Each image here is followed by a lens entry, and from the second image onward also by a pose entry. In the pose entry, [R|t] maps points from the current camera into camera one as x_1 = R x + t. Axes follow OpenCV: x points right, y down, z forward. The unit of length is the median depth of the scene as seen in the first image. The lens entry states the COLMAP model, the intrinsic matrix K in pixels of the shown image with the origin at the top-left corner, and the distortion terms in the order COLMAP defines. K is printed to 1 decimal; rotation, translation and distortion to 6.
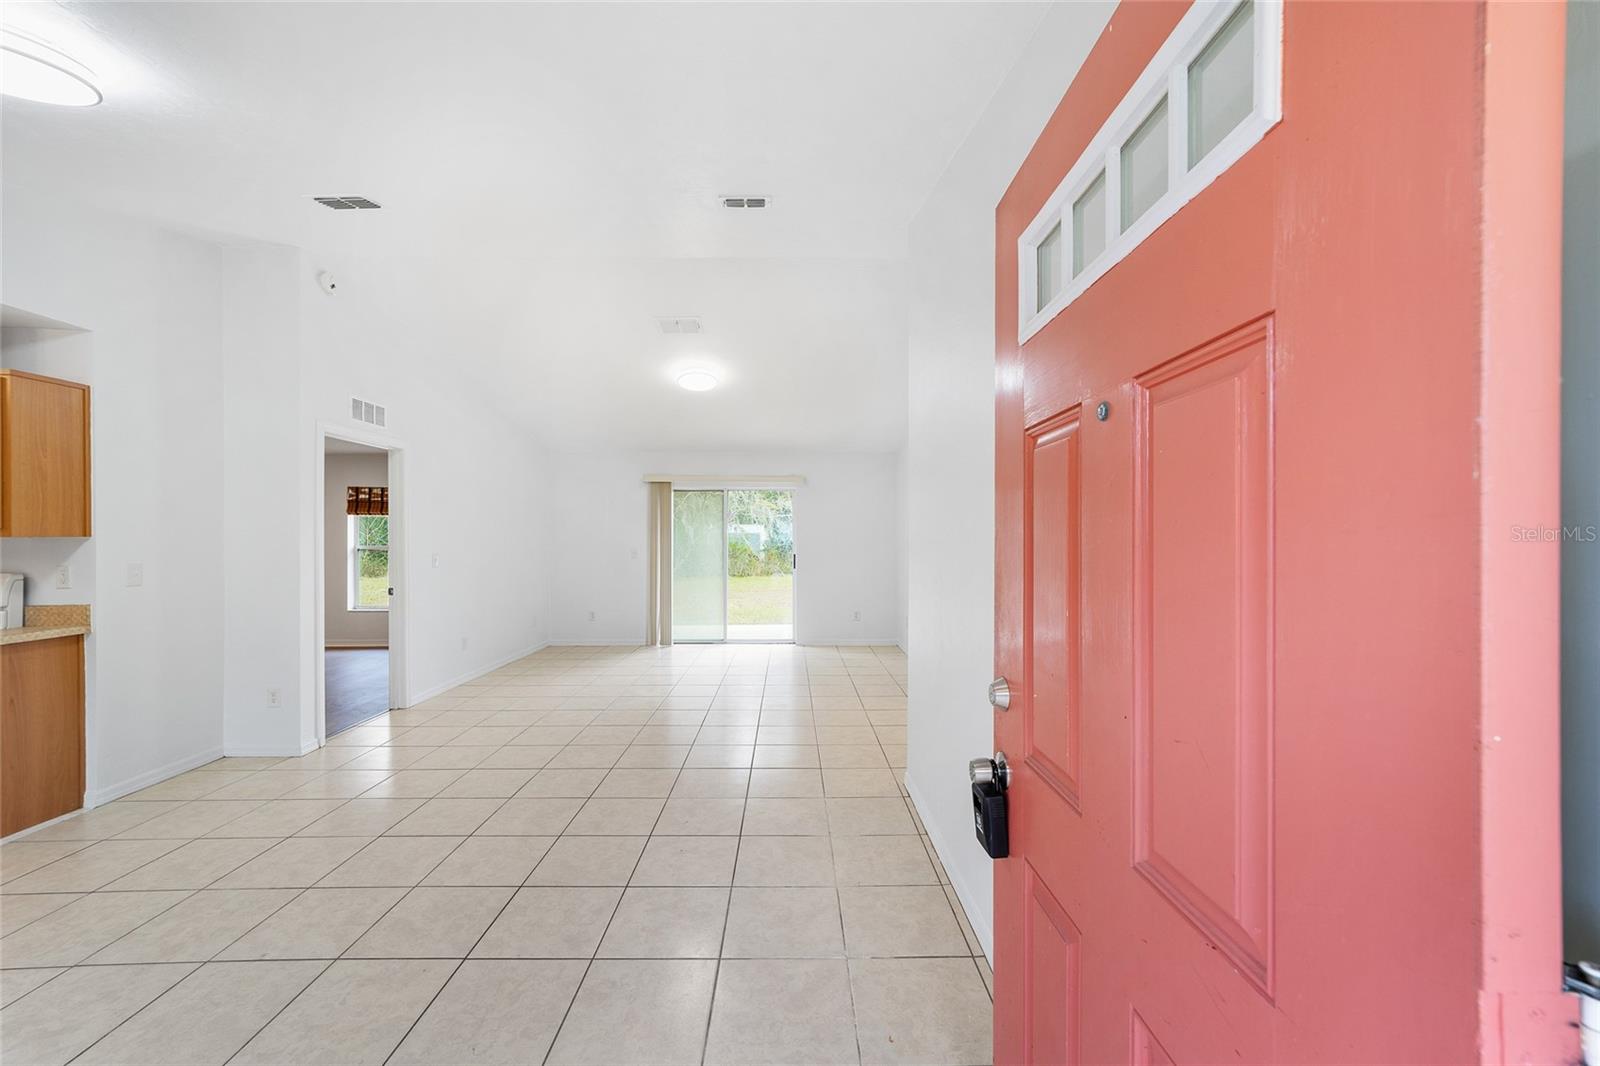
lens RADIAL K [[617.0, 0, 794.7], [0, 617.0, 535.9], [0, 0, 1]] dist [-0.013585, 0.007623]
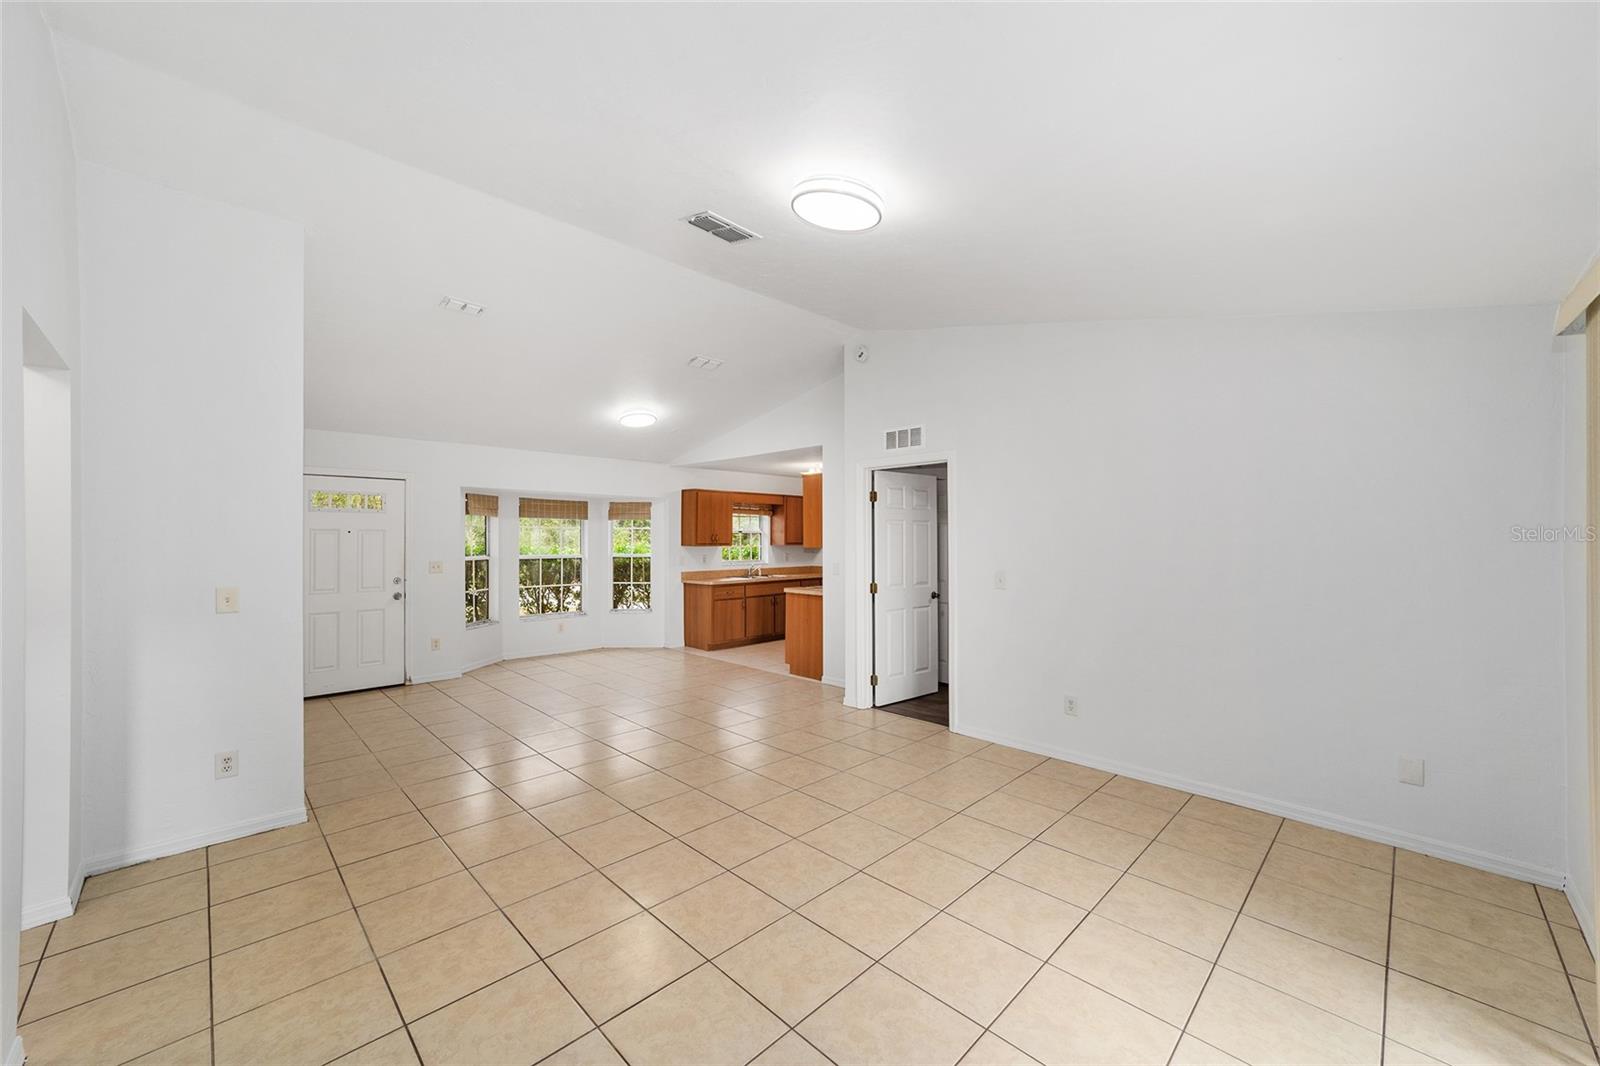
lens RADIAL K [[617.0, 0, 795.3], [0, 617.0, 536.2], [0, 0, 1]] dist [-0.013585, 0.007623]
pose [[-0.720946, 0.001169, -0.692990, 0.227211], [0.004315, 0.999987, -0.002801, -0.022430], [0.692978, -0.005010, -0.720941, 1.716776]]
